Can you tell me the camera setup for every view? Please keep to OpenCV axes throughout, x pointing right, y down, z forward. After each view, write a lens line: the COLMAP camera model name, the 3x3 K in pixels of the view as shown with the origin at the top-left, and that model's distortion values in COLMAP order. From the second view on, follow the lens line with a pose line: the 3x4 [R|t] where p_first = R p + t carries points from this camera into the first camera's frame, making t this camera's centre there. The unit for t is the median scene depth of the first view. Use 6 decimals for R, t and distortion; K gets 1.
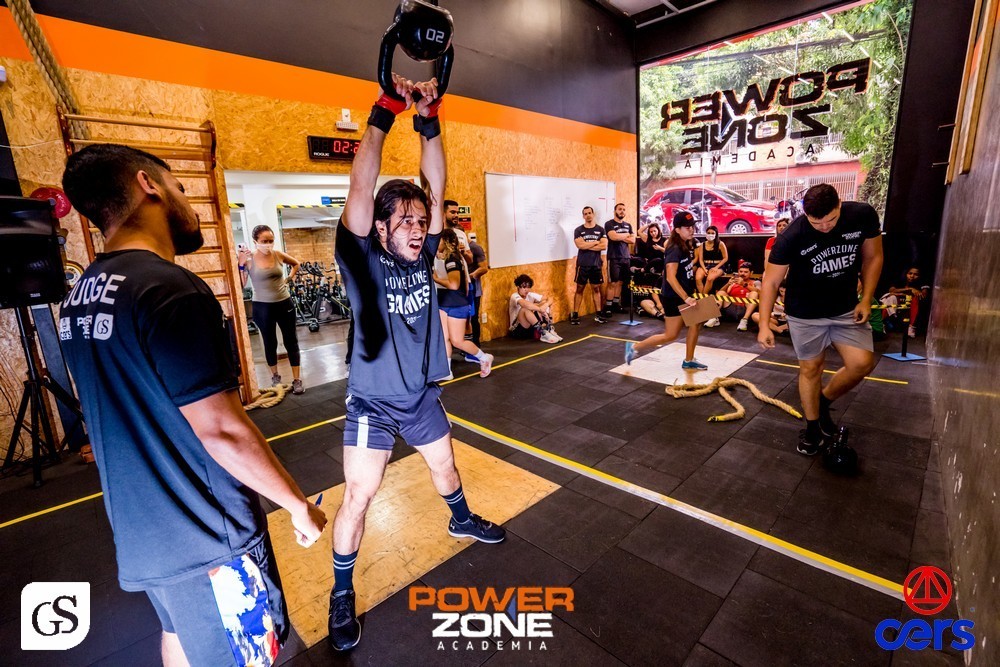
lens RADIAL K [[464.1, 0, 494.6], [0, 464.1, 336.1], [0, 0, 1]] dist [-0.059291, 0.022844]
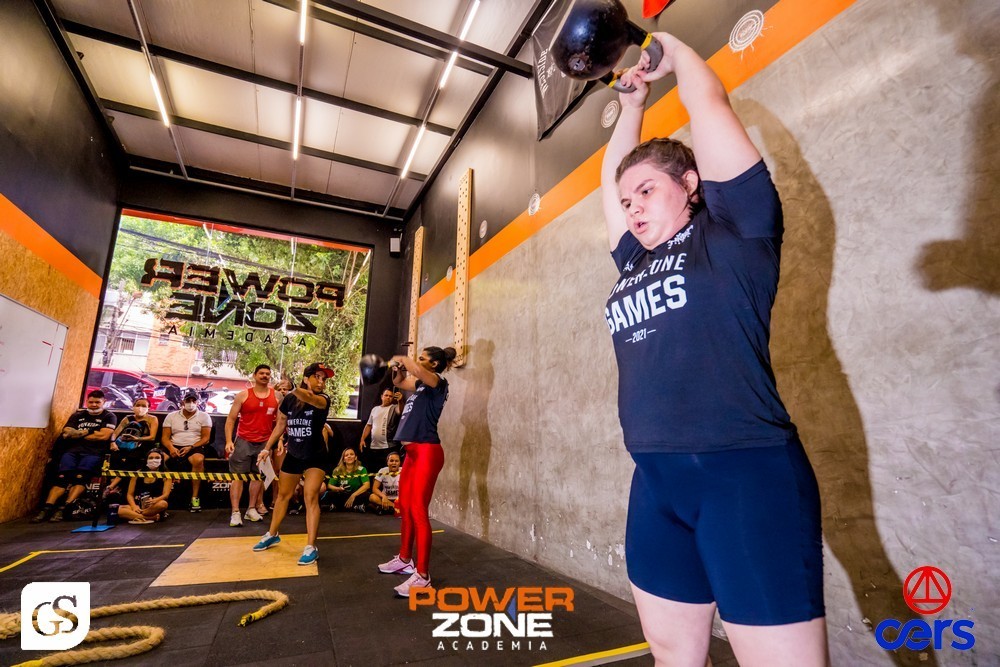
lens RADIAL K [[464.1, 0, 491.6], [0, 464.1, 336.0], [0, 0, 1]] dist [-0.059291, 0.022844]
pose [[0.339247, 0.253672, 0.905849, -0.165706], [0.177095, 0.928514, -0.326342, 0.025563], [-0.923877, 0.271131, 0.270072, 0.235226]]
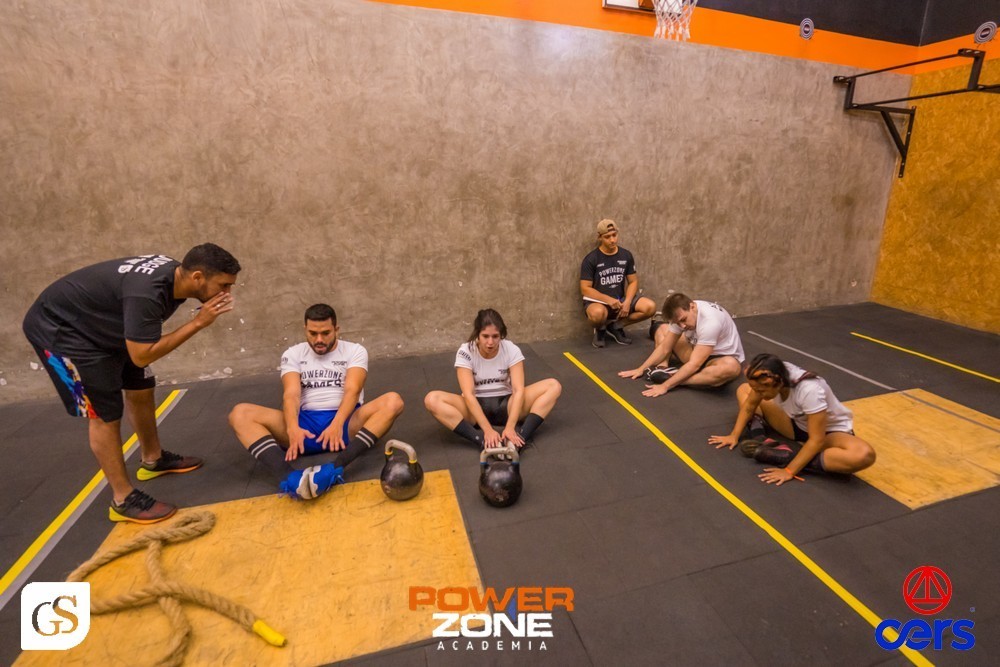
lens RADIAL K [[464.1, 0, 515.9], [0, 464.1, 303.5], [0, 0, 1]] dist [-0.059291, 0.022844]
pose [[-0.888596, -0.079374, 0.451771, -0.312809], [0.126698, 0.904123, 0.408056, -0.093033], [-0.440845, 0.419835, -0.793344, 0.438923]]
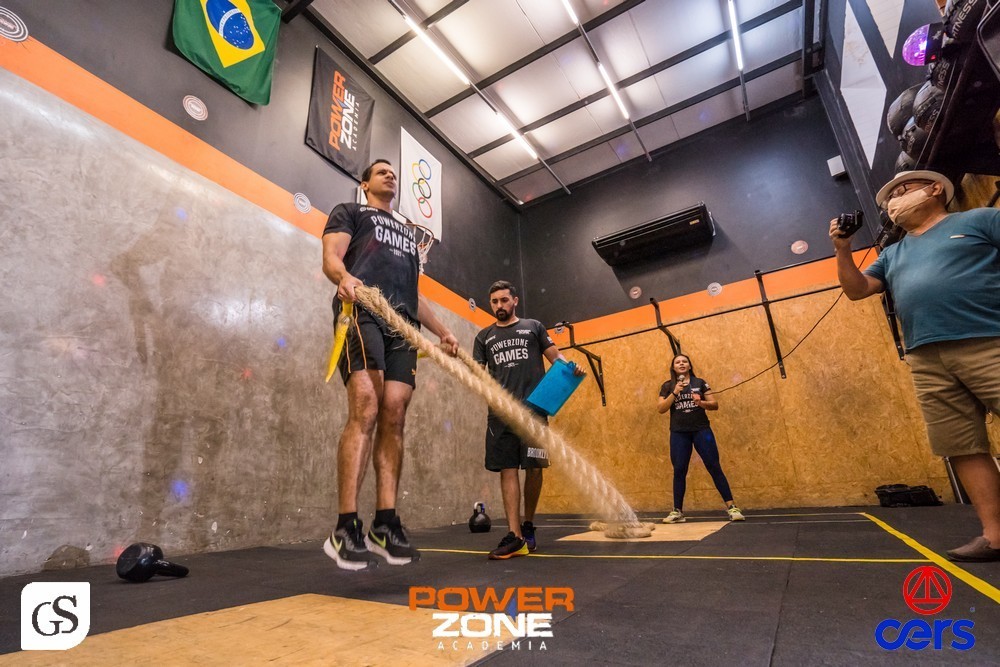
lens RADIAL K [[464.1, 0, 489.3], [0, 464.1, 337.7], [0, 0, 1]] dist [-0.059291, 0.022844]
pose [[-0.970992, -0.006184, -0.239033, -0.158422], [0.020527, 0.993820, -0.109092, 0.046742], [0.238230, -0.110834, -0.964864, 0.518903]]
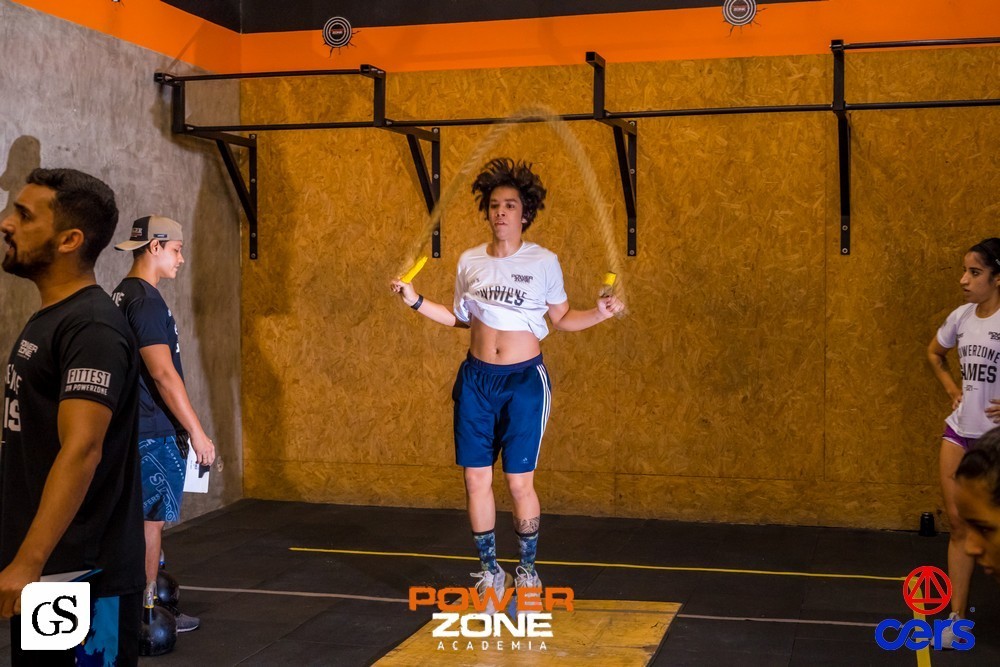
lens RADIAL K [[1454.7, 0, 492.4], [0, 1454.7, 316.2], [0, 0, 1]] dist [0.010854, 0.000000]
pose [[-0.850729, 0.054931, -0.522726, -0.010264], [-0.077865, 0.970378, 0.228698, -0.164749], [0.519804, 0.235263, -0.821252, 0.678113]]
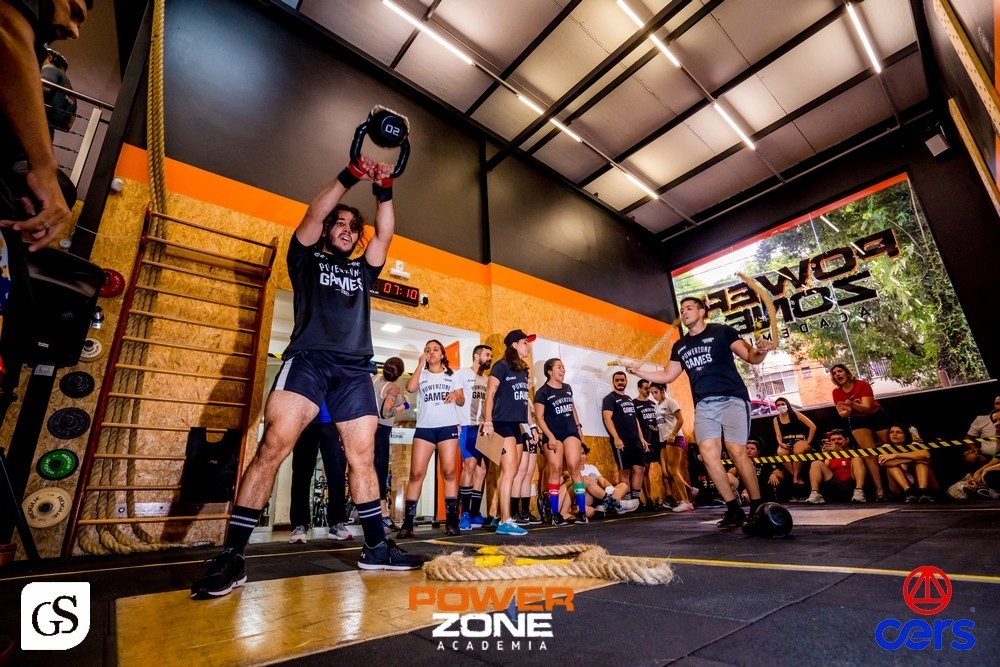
lens RADIAL K [[464.1, 0, 496.6], [0, 464.1, 337.5], [0, 0, 1]] dist [-0.059291, 0.022844]
pose [[0.995741, -0.024479, -0.088889, -0.003893], [-0.026117, 0.849731, -0.526569, 0.153642], [0.088422, 0.526648, 0.845472, 0.126611]]
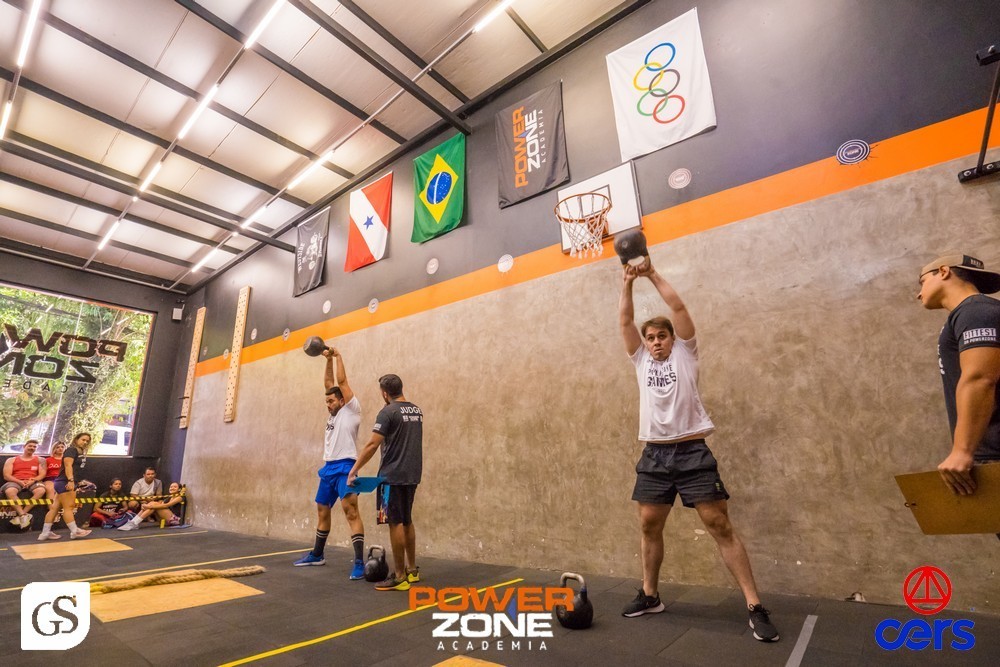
lens RADIAL K [[464.1, 0, 498.6], [0, 464.1, 339.6], [0, 0, 1]] dist [-0.059291, 0.022844]
pose [[-0.134675, 0.303711, 0.943198, -0.703711], [0.243081, 0.932910, -0.265690, 0.087839], [-0.960612, 0.193491, -0.199466, 0.042541]]
